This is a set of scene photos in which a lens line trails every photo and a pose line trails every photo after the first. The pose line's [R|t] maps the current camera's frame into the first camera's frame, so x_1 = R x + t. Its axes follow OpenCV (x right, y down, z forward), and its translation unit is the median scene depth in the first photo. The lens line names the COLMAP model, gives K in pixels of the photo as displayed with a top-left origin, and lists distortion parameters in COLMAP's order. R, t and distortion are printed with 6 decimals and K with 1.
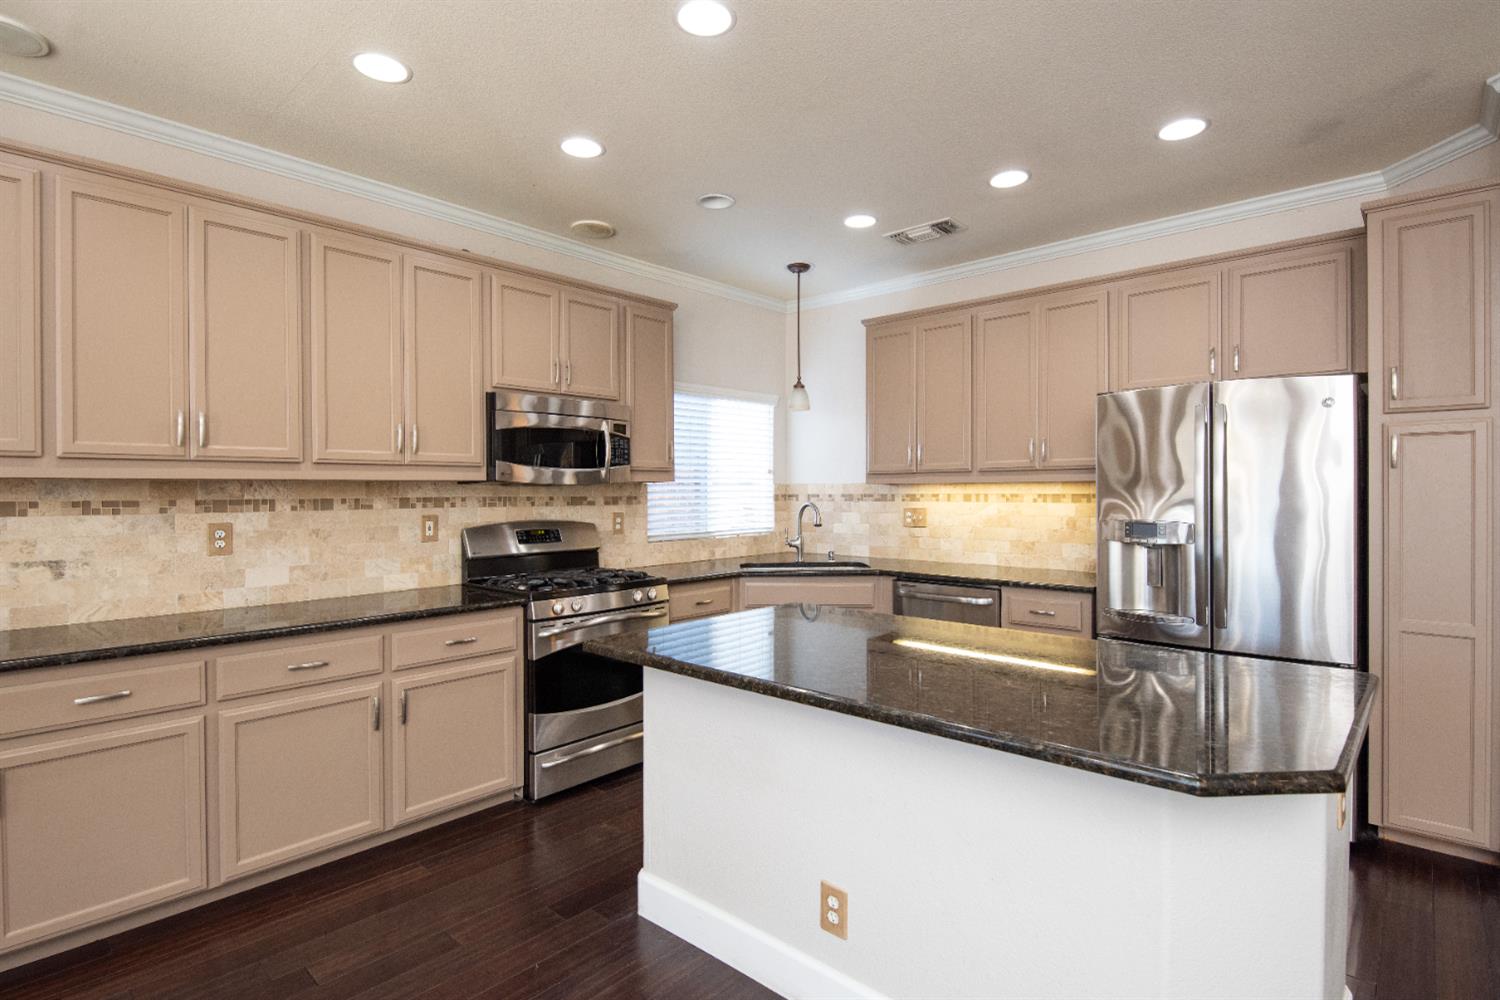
lens RADIAL K [[749.7, 0, 765.9], [0, 749.7, 496.7], [0, 0, 1]] dist [-0.002115, -0.003614]
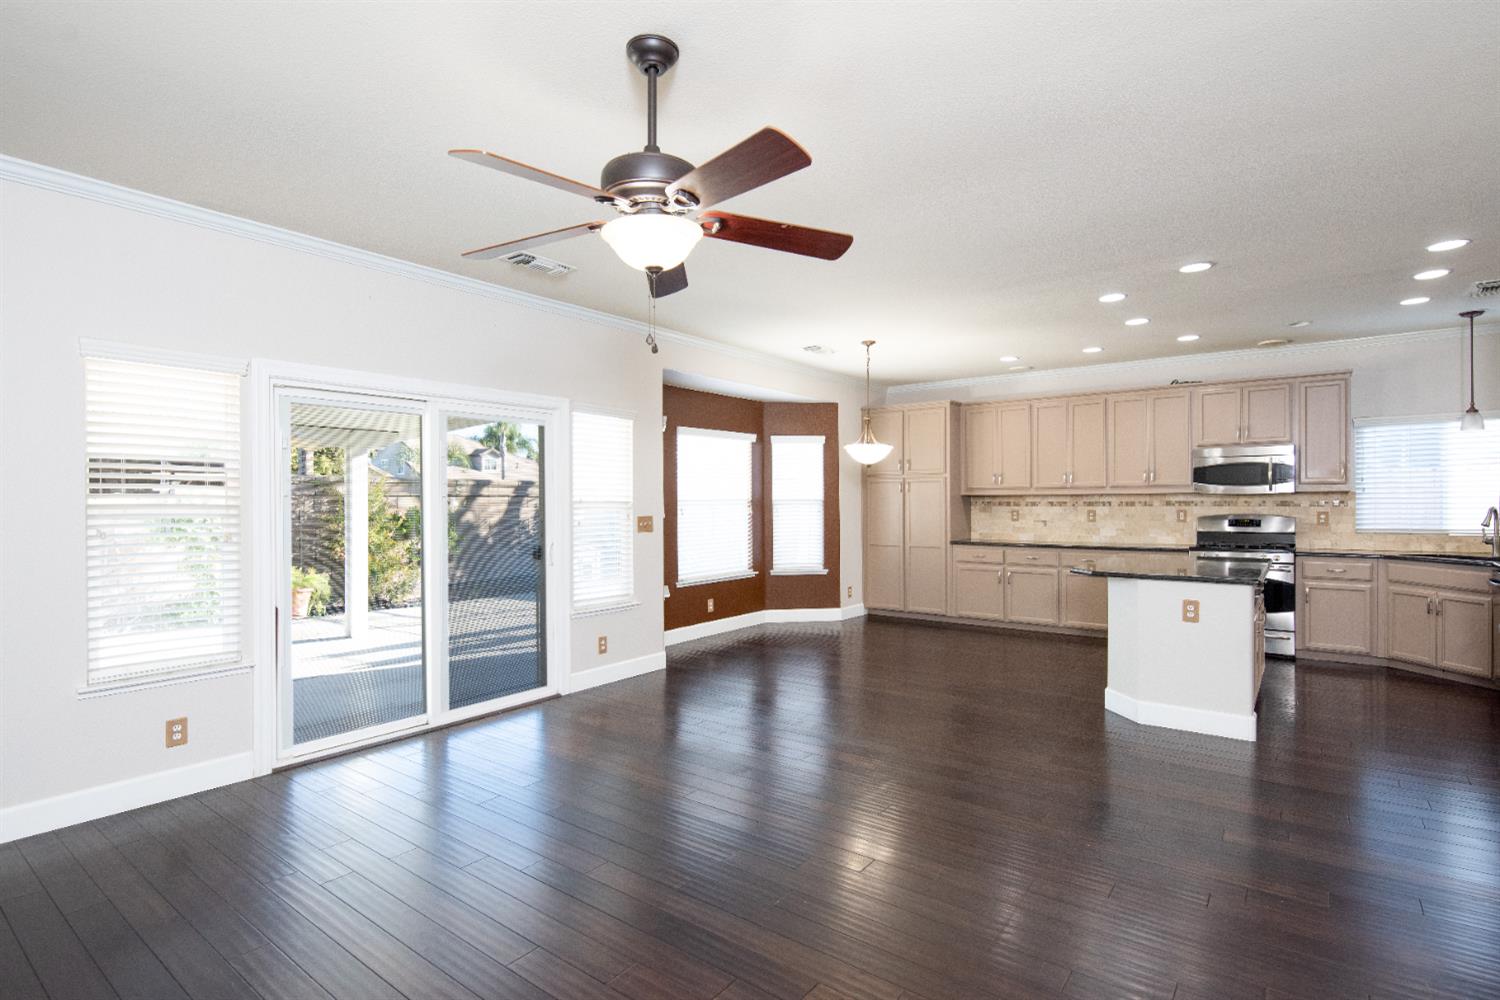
lens RADIAL K [[749.7, 0, 750.6], [0, 749.7, 489.5], [0, 0, 1]] dist [-0.002115, -0.003614]
pose [[0.066495, -0.015716, -0.997663, 1.561771], [-0.005405, 0.999856, -0.016111, 0.009028], [0.997772, 0.006464, 0.066401, -0.332566]]
